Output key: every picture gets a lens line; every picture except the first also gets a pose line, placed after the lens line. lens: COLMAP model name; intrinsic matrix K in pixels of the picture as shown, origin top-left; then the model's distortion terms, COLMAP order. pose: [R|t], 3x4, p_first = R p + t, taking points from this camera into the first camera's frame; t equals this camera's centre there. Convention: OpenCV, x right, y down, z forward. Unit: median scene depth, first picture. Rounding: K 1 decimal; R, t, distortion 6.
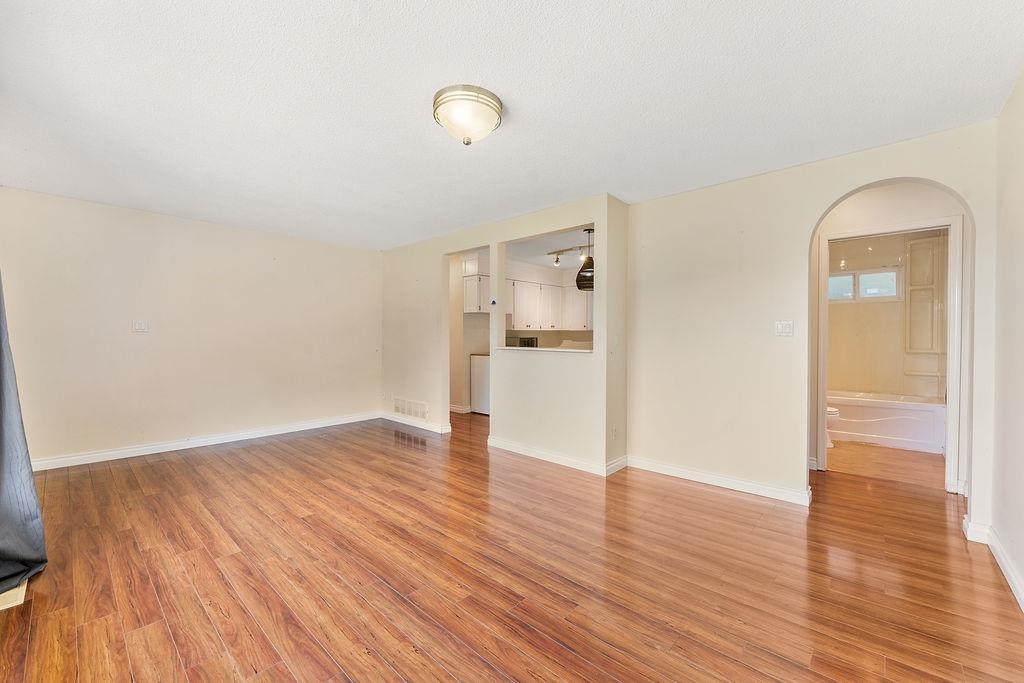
lens RADIAL K [[416.2, 0, 518.1], [0, 416.2, 343.6], [0, 0, 1]] dist [-0.003138, -0.000294]
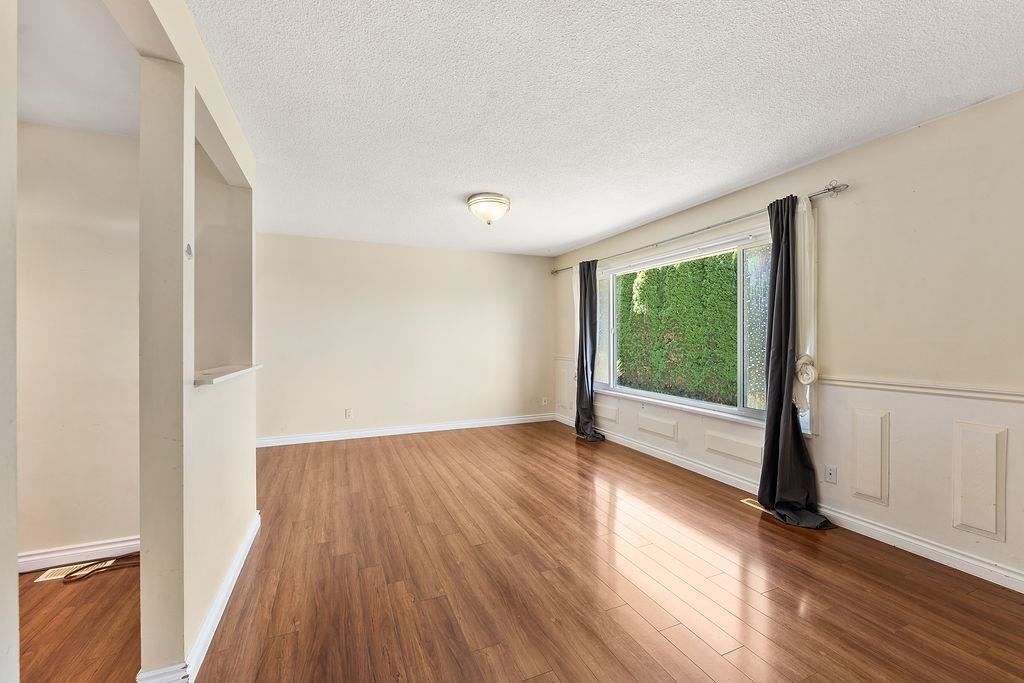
lens RADIAL K [[416.2, 0, 514.7], [0, 416.2, 336.9], [0, 0, 1]] dist [-0.003138, -0.000294]
pose [[-0.908614, 0.002555, 0.417629, -0.710975], [0.007470, 0.999921, 0.010134, -0.047916], [-0.417570, 0.012327, -0.908561, 1.944164]]
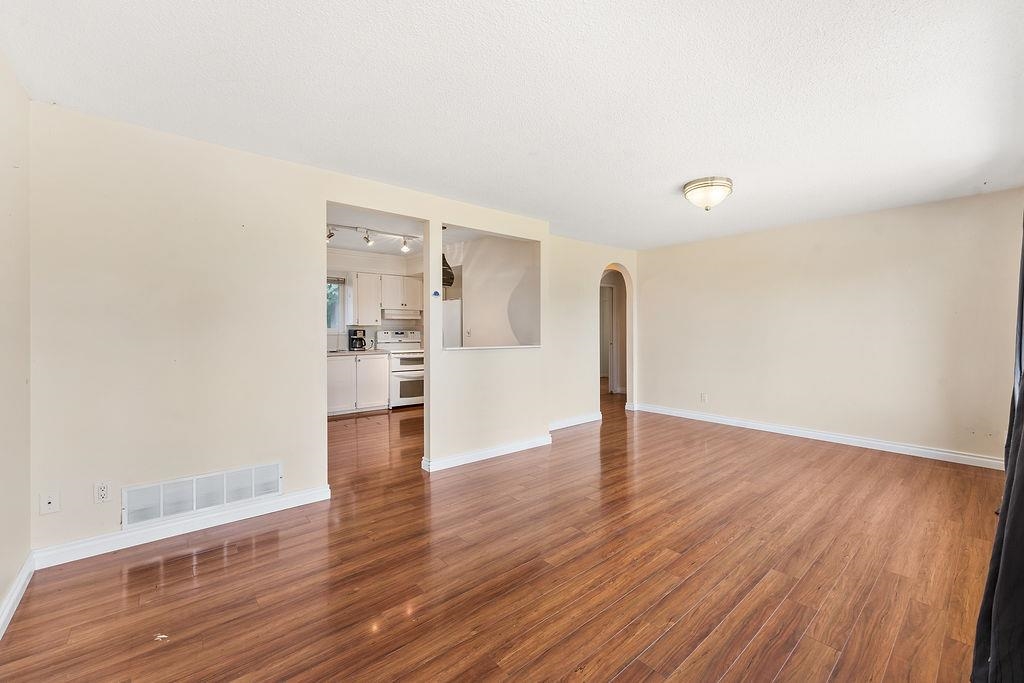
lens RADIAL K [[416.2, 0, 528.9], [0, 416.2, 328.2], [0, 0, 1]] dist [-0.003138, -0.000294]
pose [[0.110151, 0.001114, 0.993914, -1.375896], [0.017605, 0.999840, -0.003072, -0.039641], [-0.993759, 0.017836, 0.110114, 1.189656]]
